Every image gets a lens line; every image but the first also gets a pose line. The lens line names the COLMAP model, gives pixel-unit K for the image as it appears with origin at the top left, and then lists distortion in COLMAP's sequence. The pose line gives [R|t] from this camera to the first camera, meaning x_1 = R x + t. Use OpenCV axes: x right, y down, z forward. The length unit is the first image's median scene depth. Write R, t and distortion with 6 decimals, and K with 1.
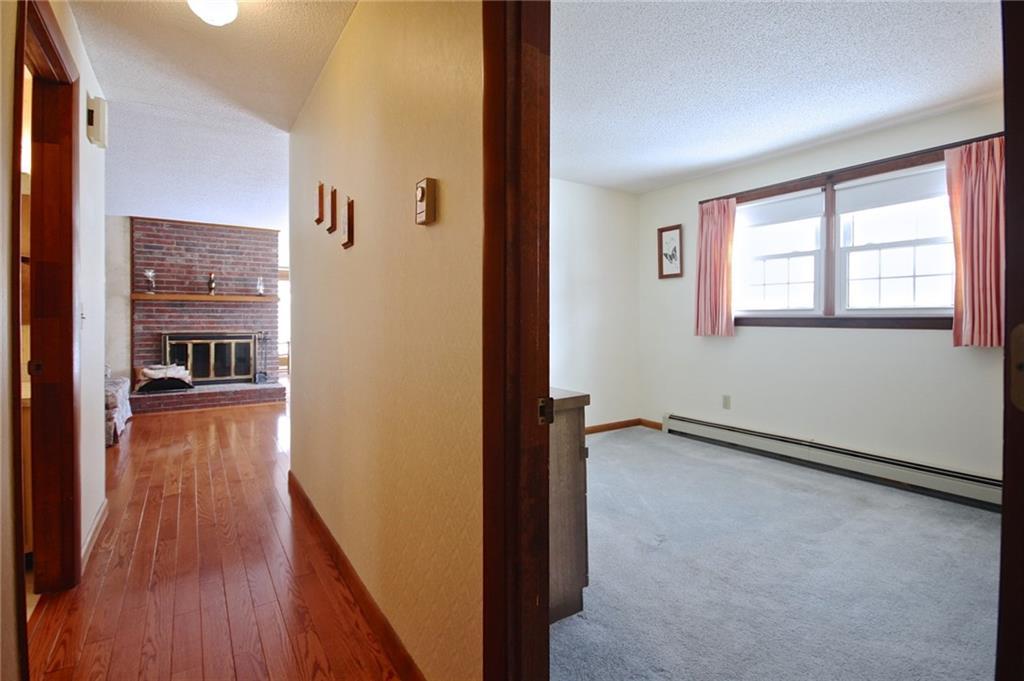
lens RADIAL K [[479.4, 0, 516.3], [0, 479.4, 324.3], [0, 0, 1]] dist [0.002479, -0.007531]
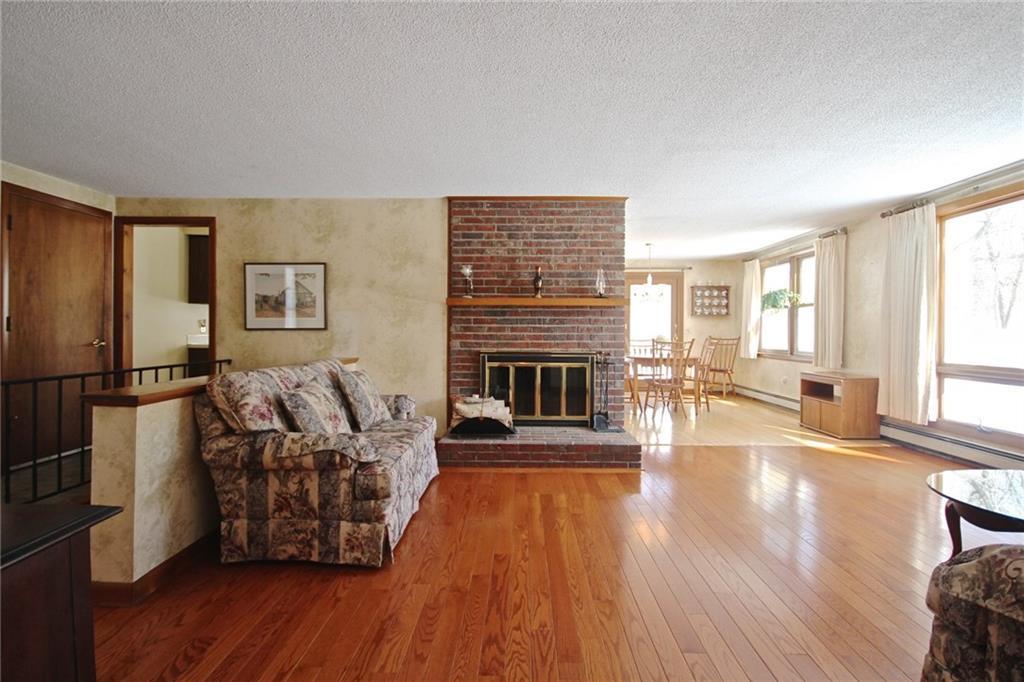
lens RADIAL K [[479.4, 0, 518.4], [0, 479.4, 336.2], [0, 0, 1]] dist [0.002479, -0.007531]
pose [[0.826009, 0.008380, -0.563594, -0.274934], [-0.008881, 0.999959, 0.001853, -0.006890], [0.563586, 0.003475, 0.826050, 0.421690]]
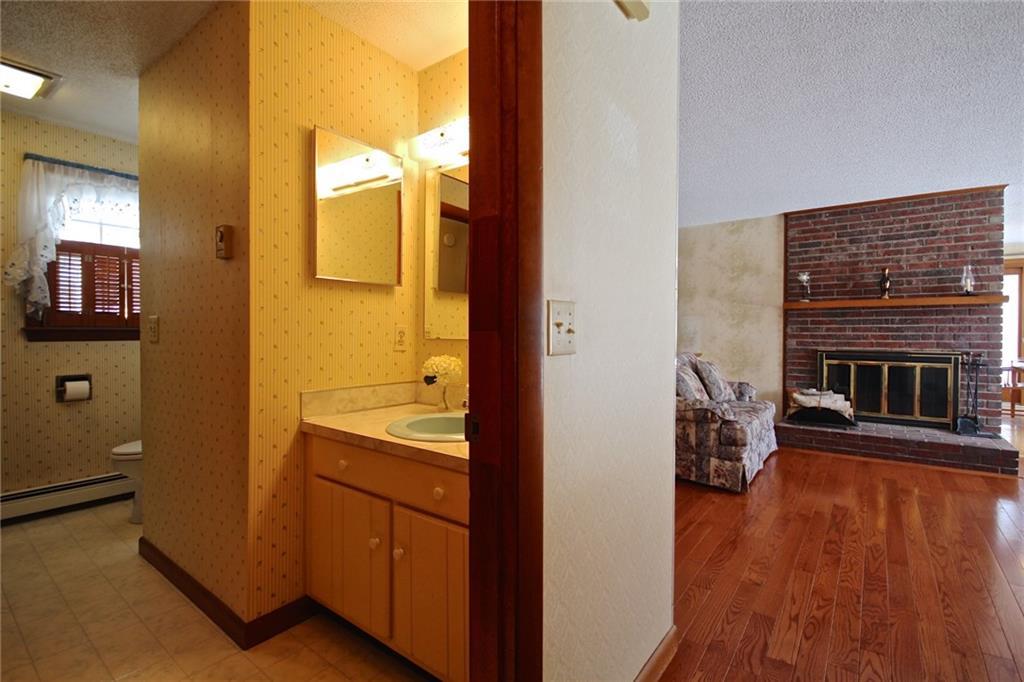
lens RADIAL K [[479.4, 0, 503.7], [0, 479.4, 339.0], [0, 0, 1]] dist [0.002479, -0.007531]
pose [[0.316427, 0.011989, -0.948541, -0.142184], [-0.008854, 0.999914, 0.009685, -0.003156], [0.948576, 0.005334, 0.316506, 0.242206]]
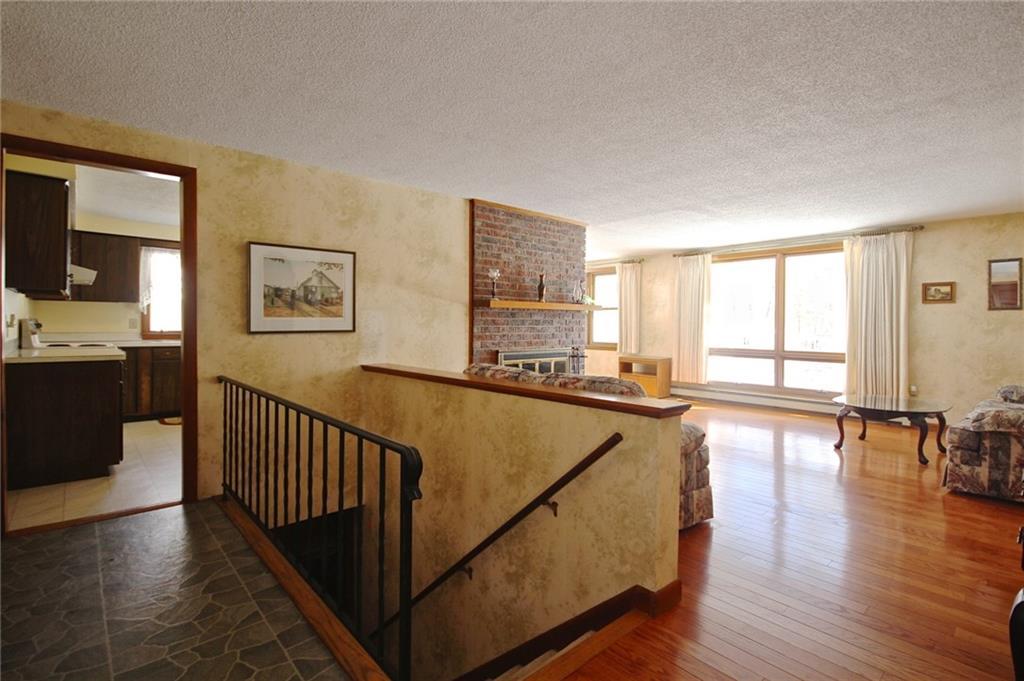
lens RADIAL K [[479.4, 0, 511.5], [0, 479.4, 332.2], [0, 0, 1]] dist [0.002479, -0.007531]
pose [[0.990859, 0.000565, 0.134902, -0.819415], [-0.001523, 0.999974, 0.006997, -0.017378], [-0.134895, -0.007139, 0.990834, 0.223318]]
